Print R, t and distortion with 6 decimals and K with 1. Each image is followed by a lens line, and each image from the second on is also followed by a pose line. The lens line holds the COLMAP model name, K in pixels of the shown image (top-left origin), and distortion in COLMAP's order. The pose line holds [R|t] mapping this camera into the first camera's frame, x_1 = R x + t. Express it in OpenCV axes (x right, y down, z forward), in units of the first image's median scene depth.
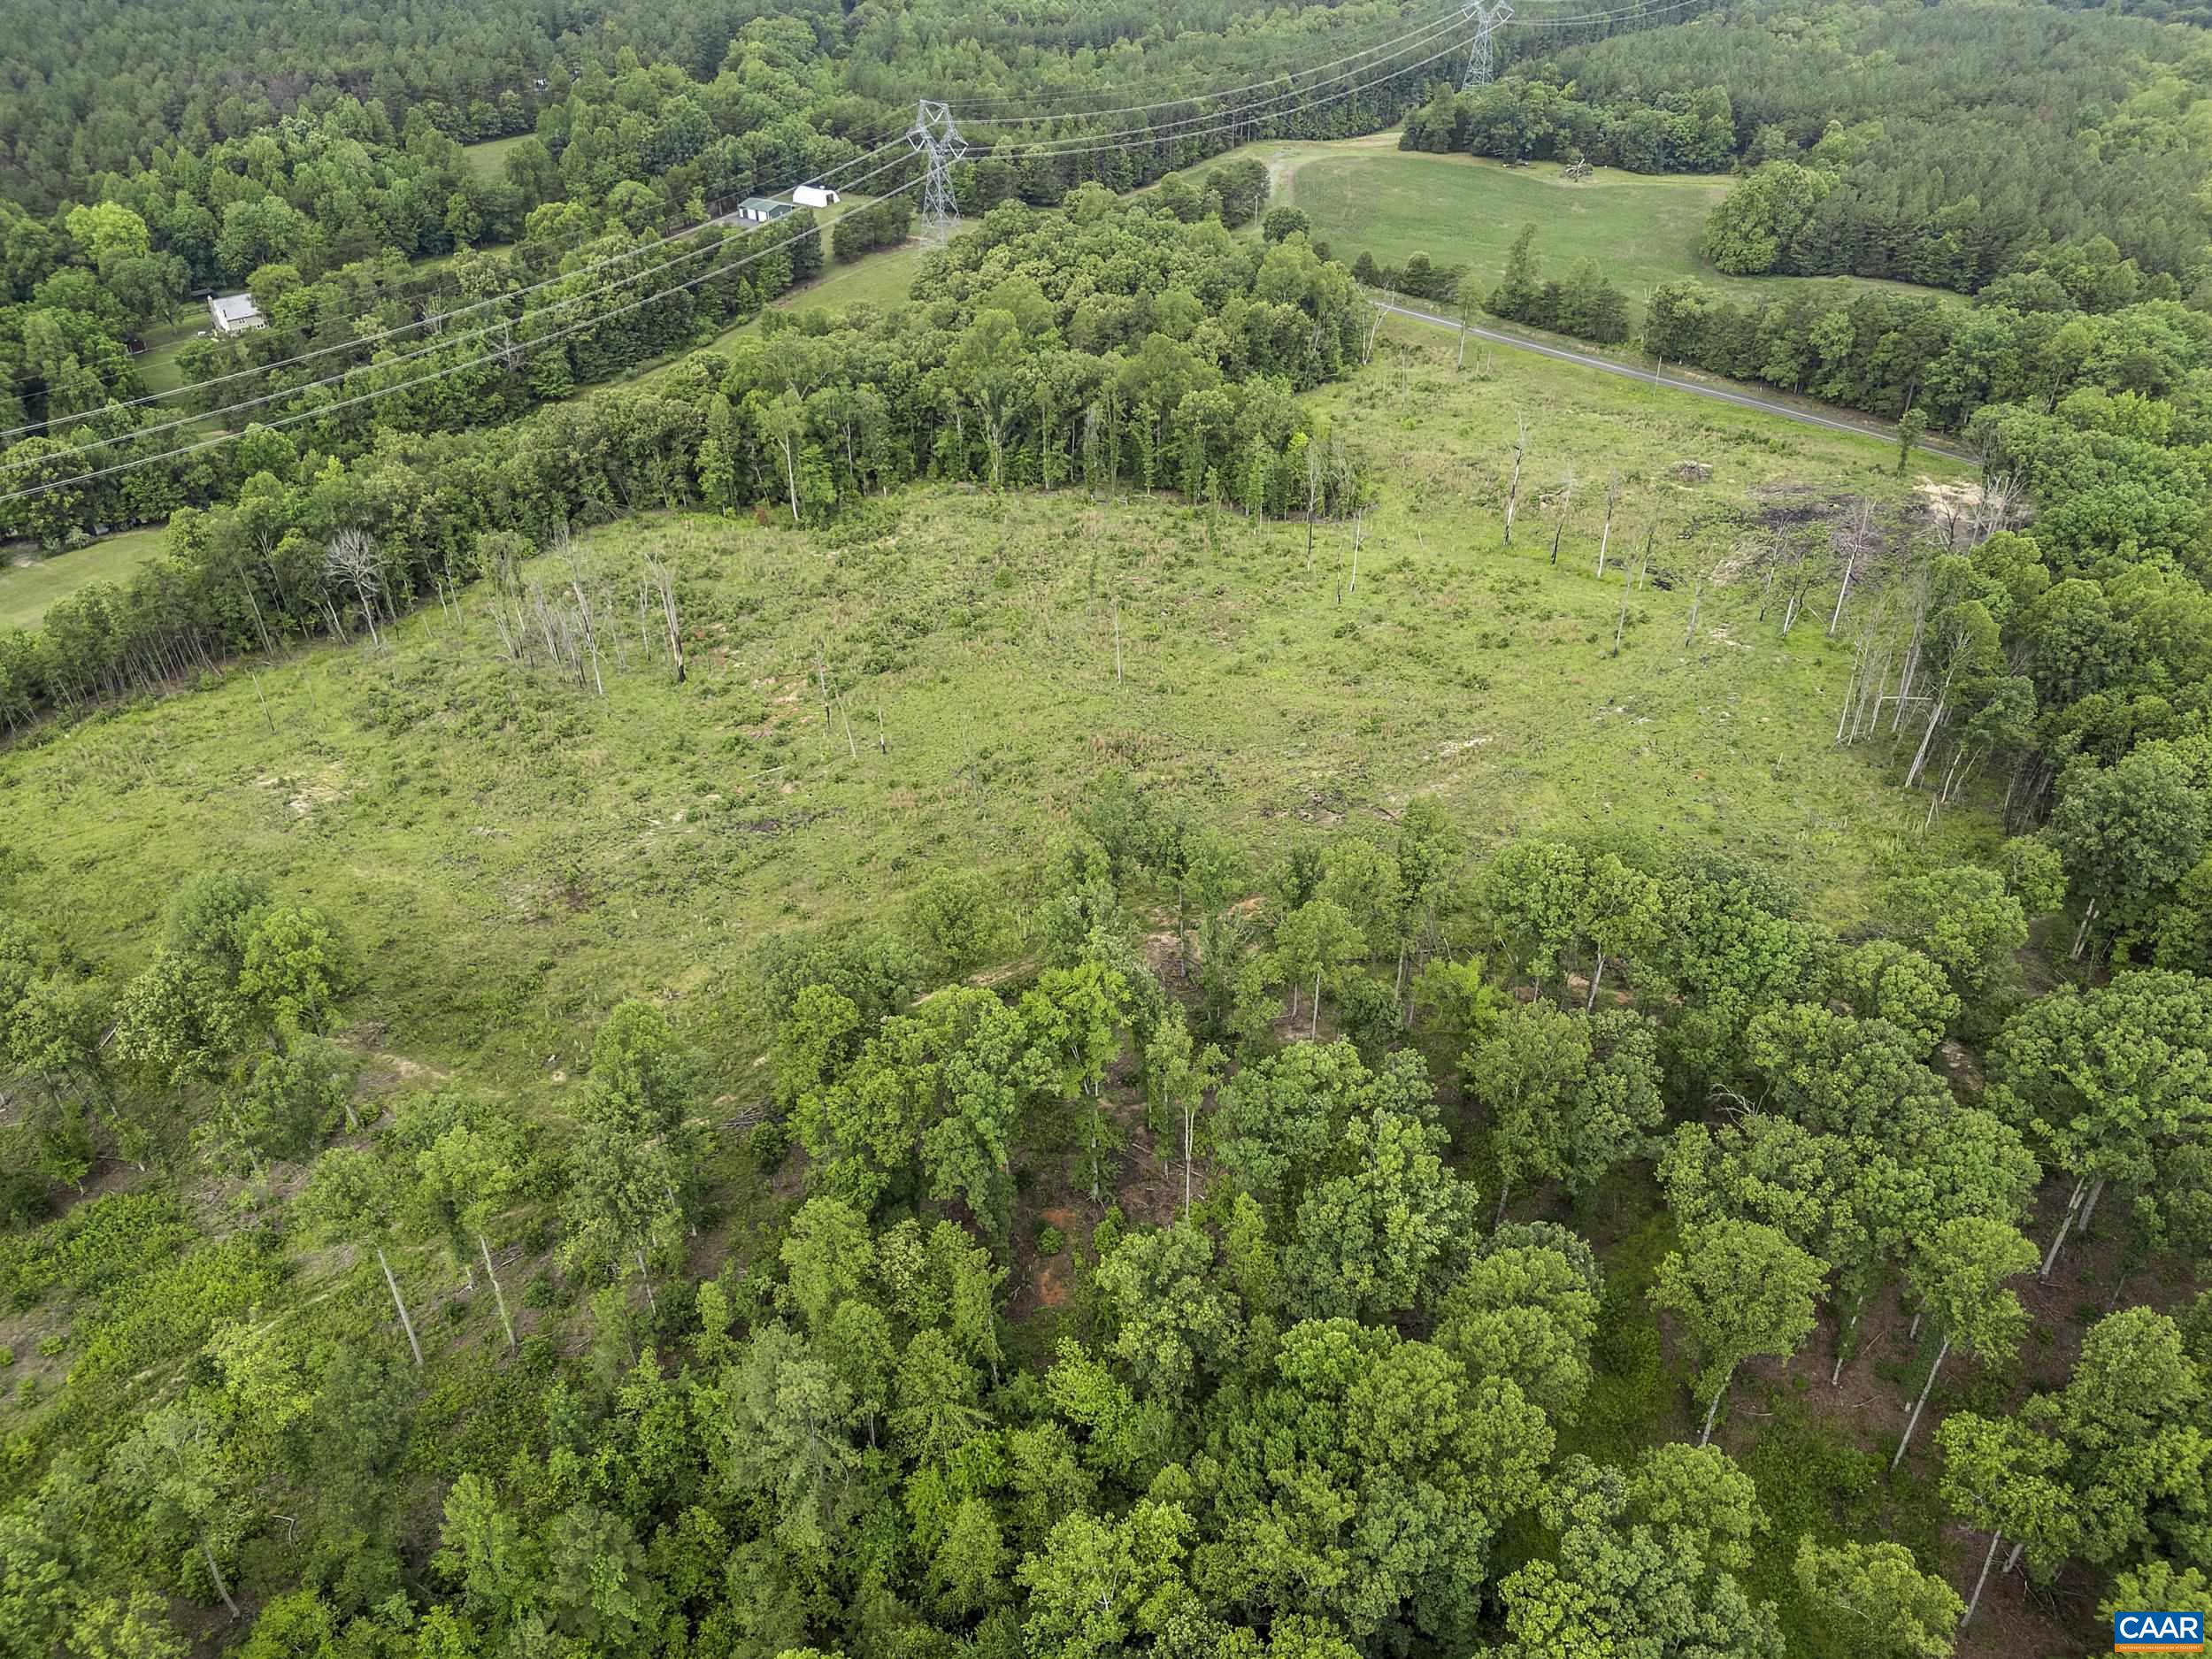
lens RADIAL K [[1608.9, 0, 1109.7], [0, 1608.9, 829.8], [0, 0, 1]] dist [0.071187, -0.064682]
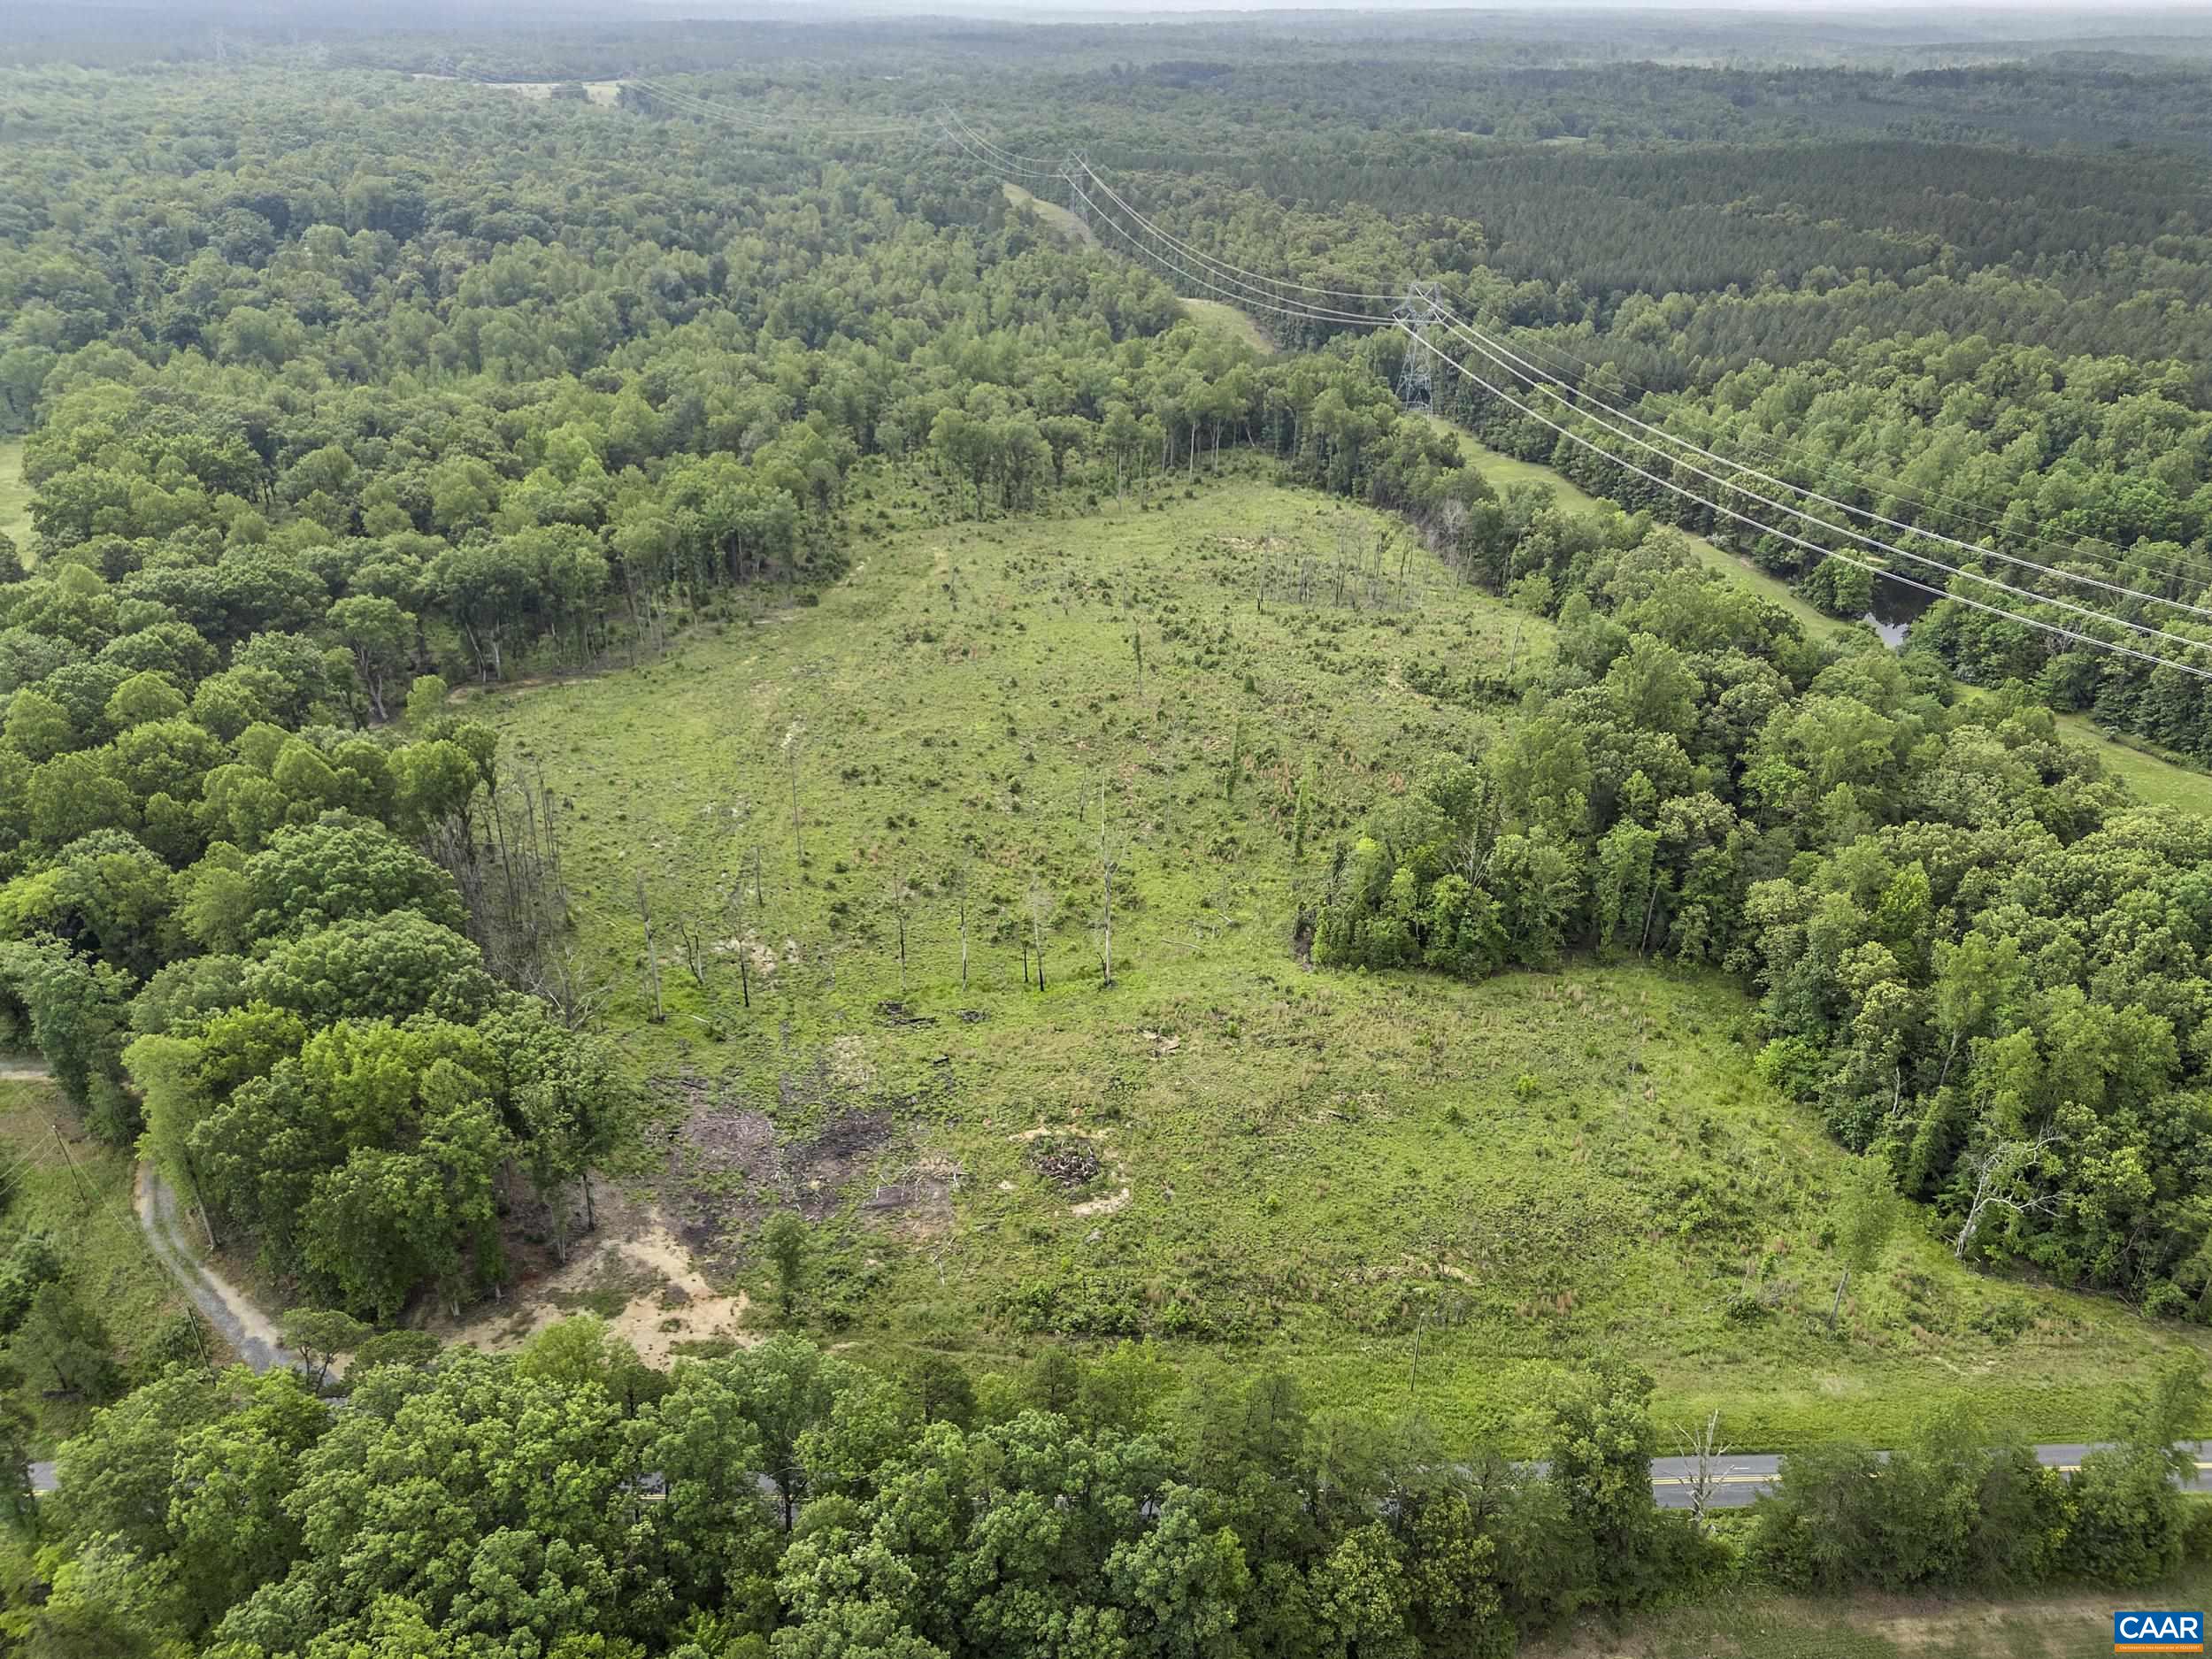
lens RADIAL K [[1576.1, 0, 1114.2], [0, 1576.1, 835.4], [0, 0, 1]] dist [0.072859, -0.061658]
pose [[-0.567545, 0.382994, -0.728841, 0.735558], [-0.469317, 0.576843, 0.668576, -0.693946], [0.676487, 0.721504, -0.147639, 1.032630]]
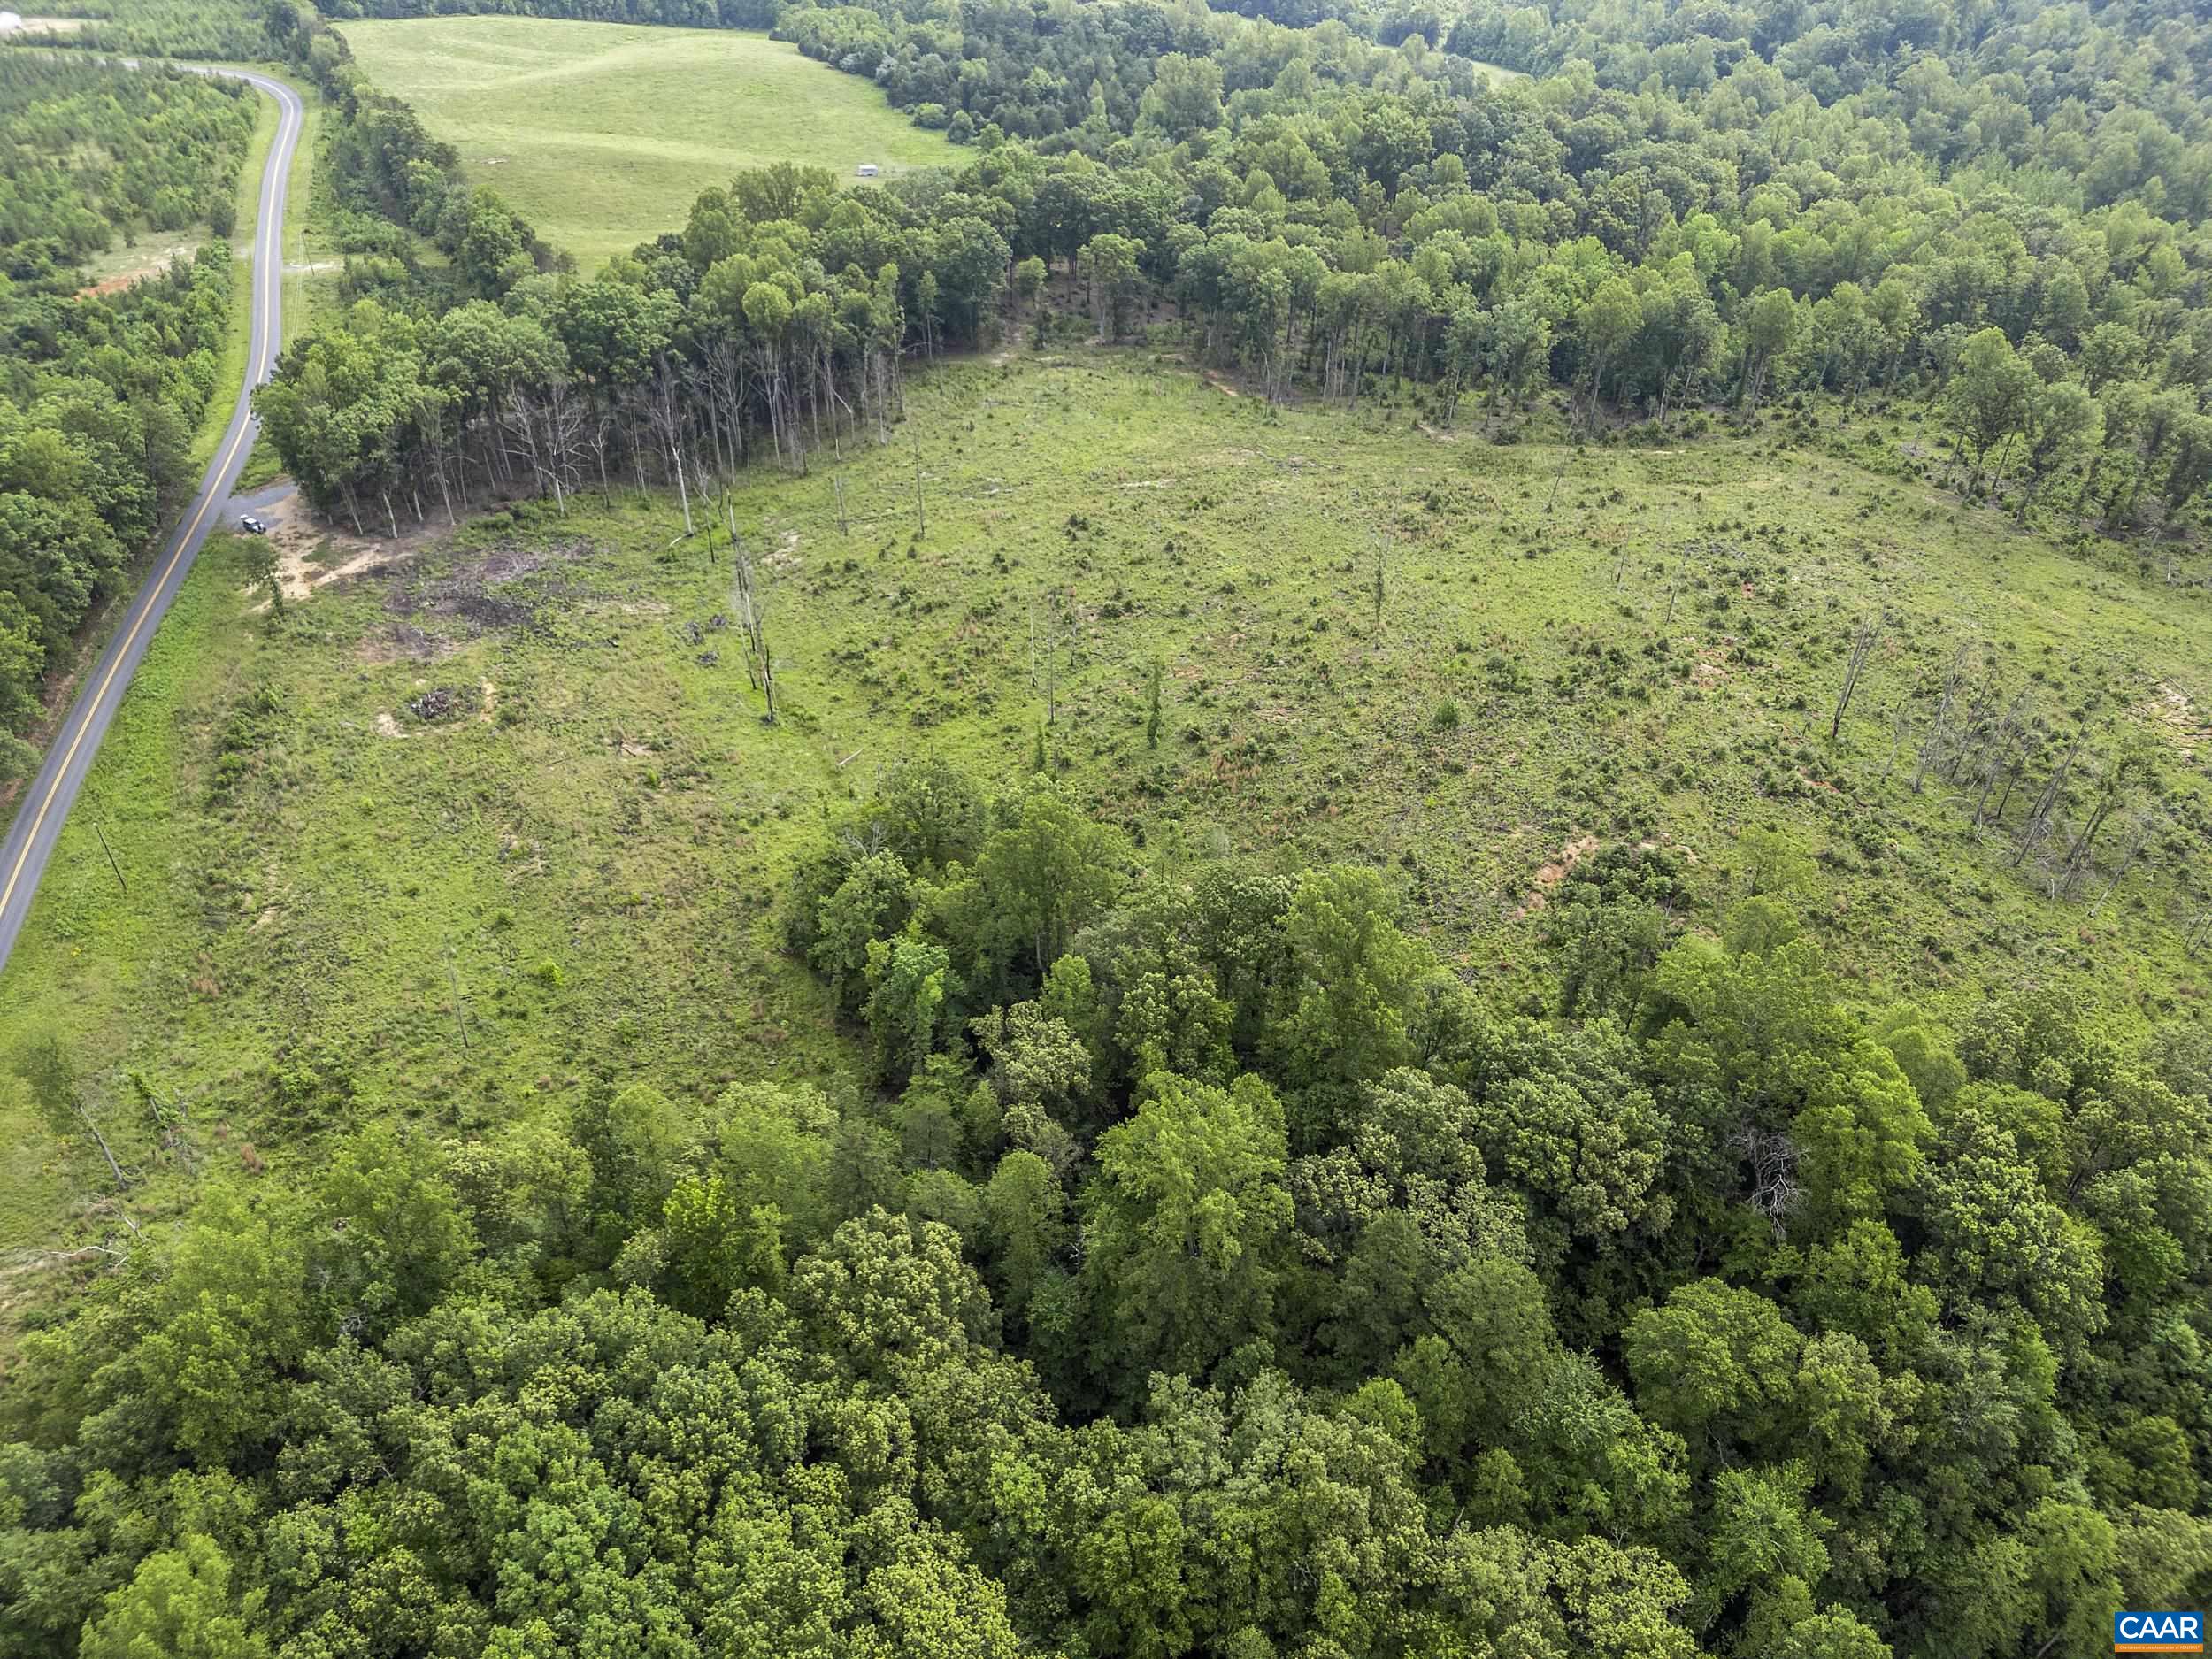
lens RADIAL K [[1546.4, 0, 1113.7], [0, 1546.4, 832.3], [0, 0, 1]] dist [0.075075, -0.071003]
pose [[-0.914023, -0.246492, 0.322187, -0.156458], [0.221406, 0.362374, 0.905353, -0.776832], [-0.339915, 0.898847, -0.276643, 1.166897]]
